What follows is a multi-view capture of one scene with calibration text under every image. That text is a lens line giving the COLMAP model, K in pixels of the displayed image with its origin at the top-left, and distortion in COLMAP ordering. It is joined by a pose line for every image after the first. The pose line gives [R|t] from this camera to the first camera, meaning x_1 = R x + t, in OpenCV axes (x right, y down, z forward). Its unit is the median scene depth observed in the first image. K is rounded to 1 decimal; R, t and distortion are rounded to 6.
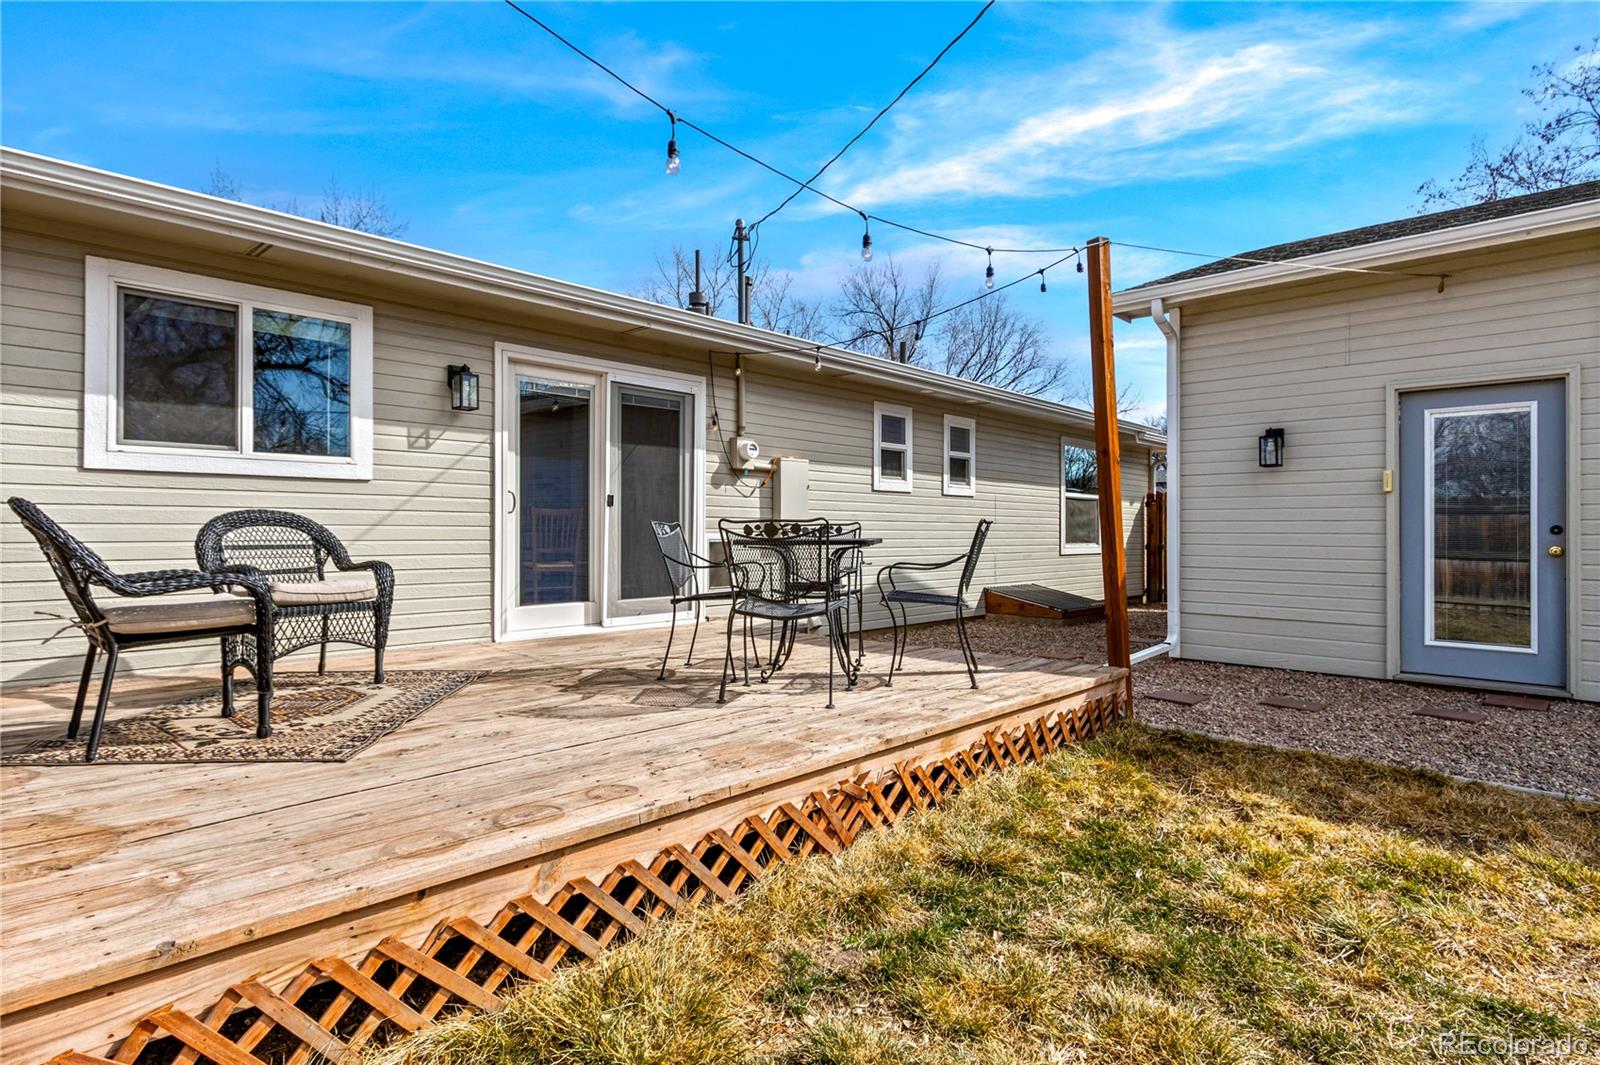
lens RADIAL K [[822.0, 0, 802.2], [0, 822.0, 533.9], [0, 0, 1]] dist [-0.000697, 0.000661]
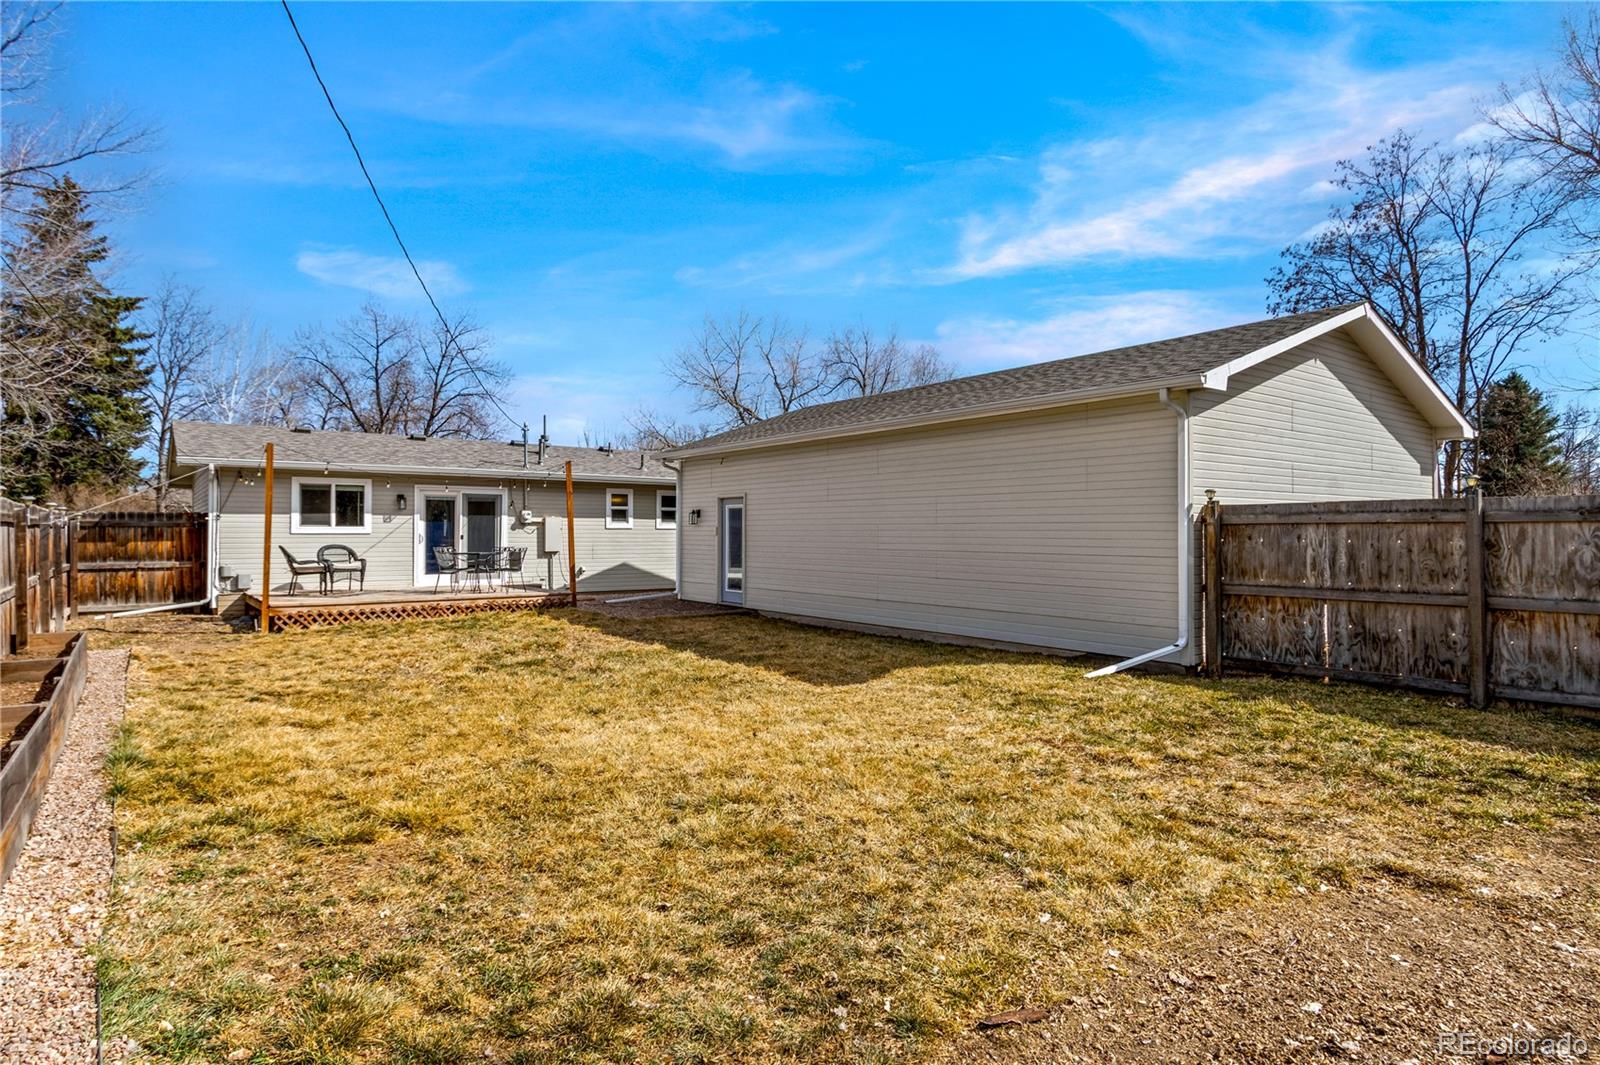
lens RADIAL K [[822.0, 0, 797.8], [0, 822.0, 533.3], [0, 0, 1]] dist [-0.000697, 0.000661]
pose [[0.987439, 0.000654, -0.158000, 1.628578], [-0.001189, 0.999994, -0.003291, -0.056830], [0.157997, 0.003438, 0.987434, -1.902671]]
